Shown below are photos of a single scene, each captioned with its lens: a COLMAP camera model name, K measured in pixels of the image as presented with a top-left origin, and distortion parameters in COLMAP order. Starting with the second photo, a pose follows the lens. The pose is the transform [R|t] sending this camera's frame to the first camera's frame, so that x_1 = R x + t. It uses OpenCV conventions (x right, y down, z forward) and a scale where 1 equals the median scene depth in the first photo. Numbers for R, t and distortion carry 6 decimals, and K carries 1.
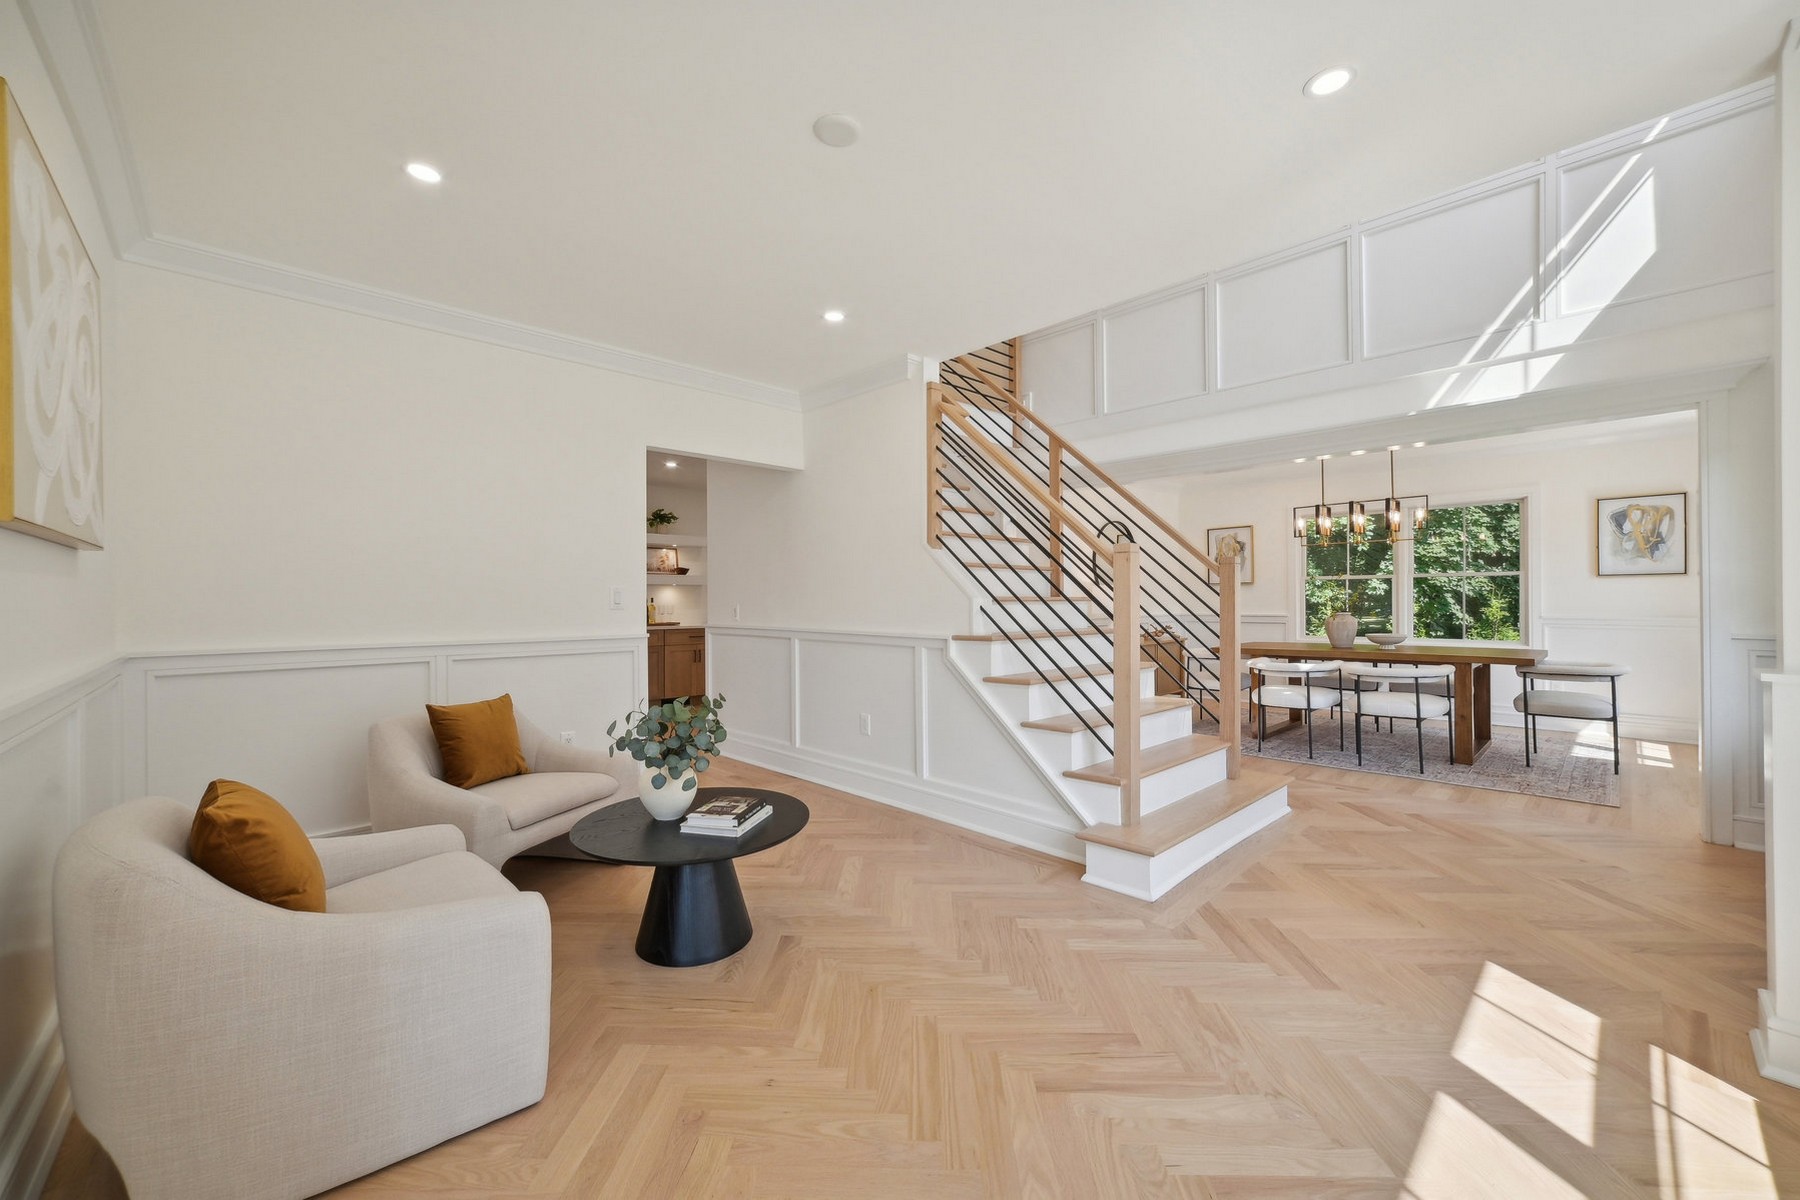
lens RADIAL K [[696.2, 0, 901.6], [0, 696.2, 601.9], [0, 0, 1]] dist [-0.014886, 0.000687]
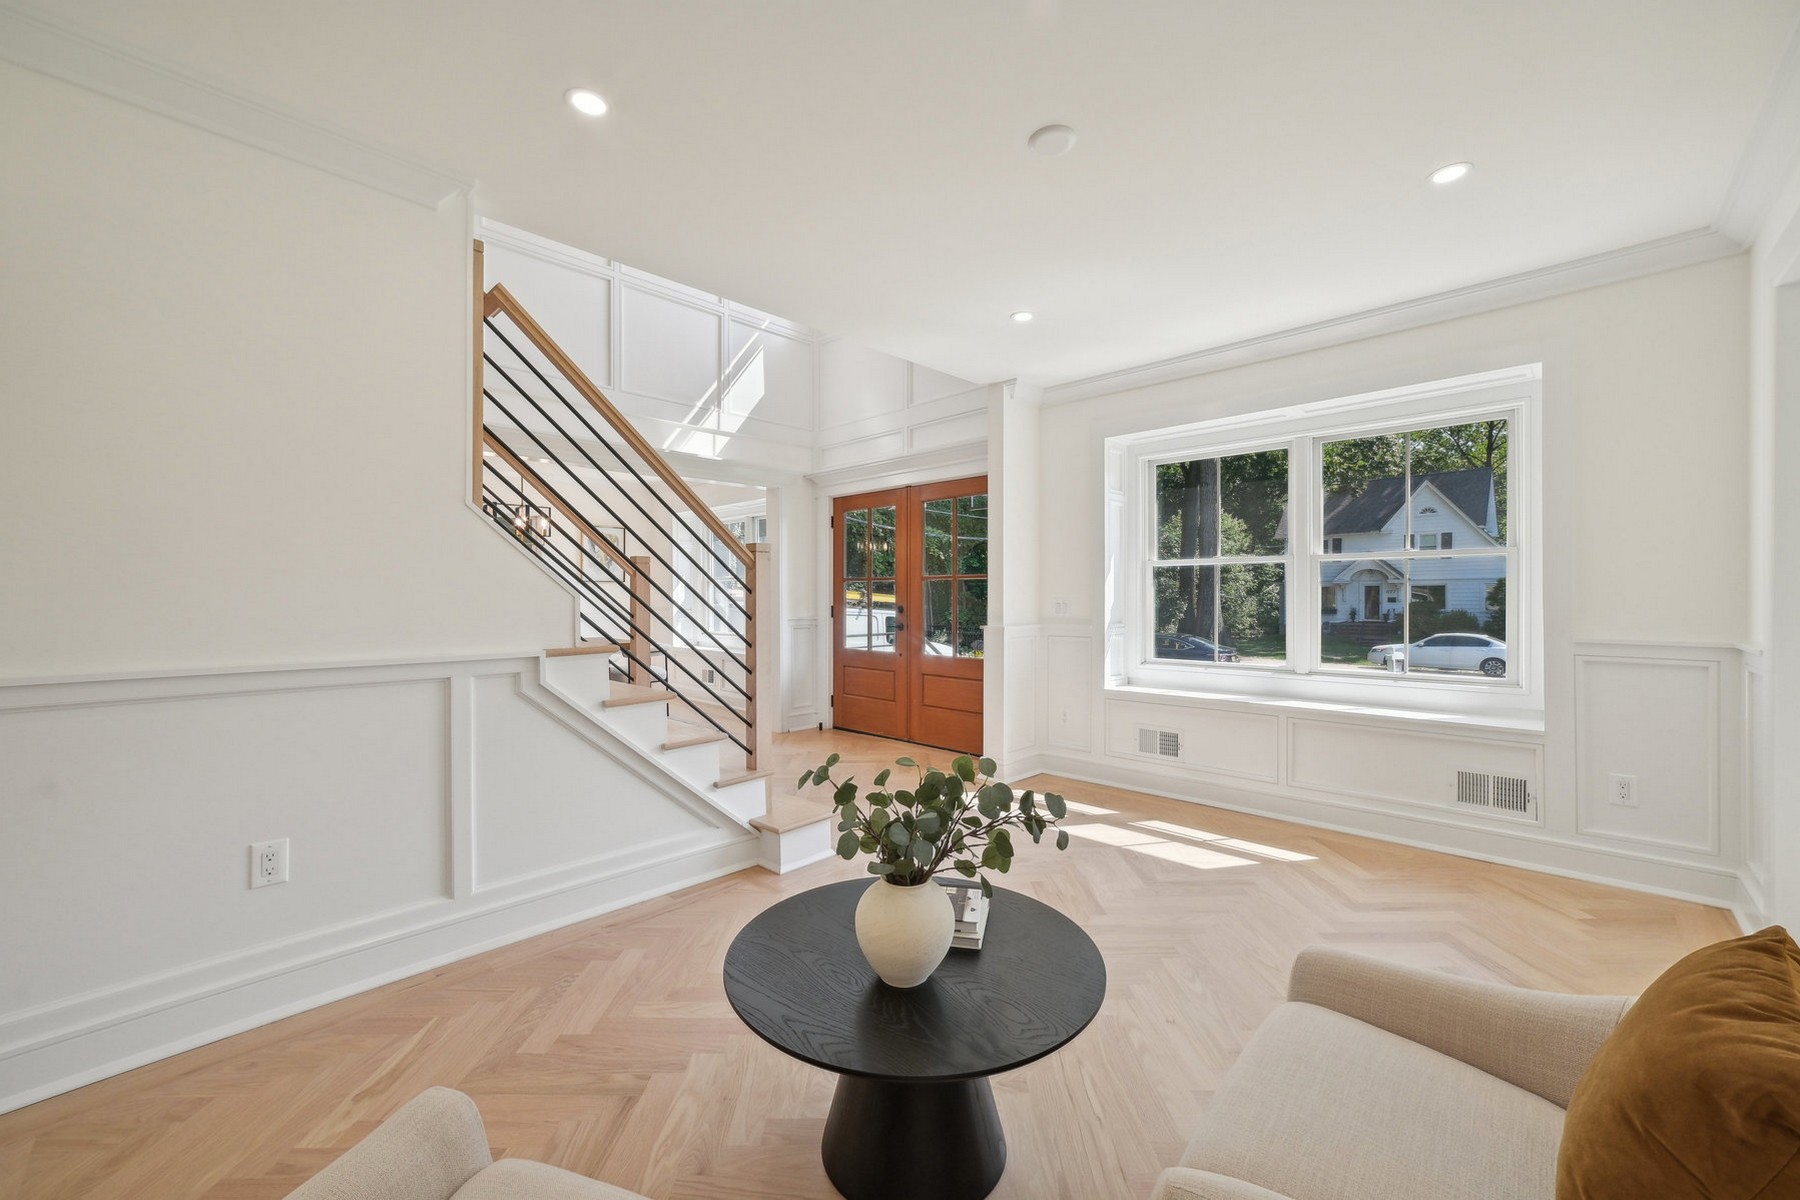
lens RADIAL K [[696.2, 0, 900.7], [0, 696.2, 589.5], [0, 0, 1]] dist [-0.014886, 0.000687]
pose [[-0.027610, 0.013483, 0.999528, -0.601126], [0.008748, 0.999874, -0.013246, 0.001698], [-0.999581, 0.008378, -0.027724, 0.670546]]
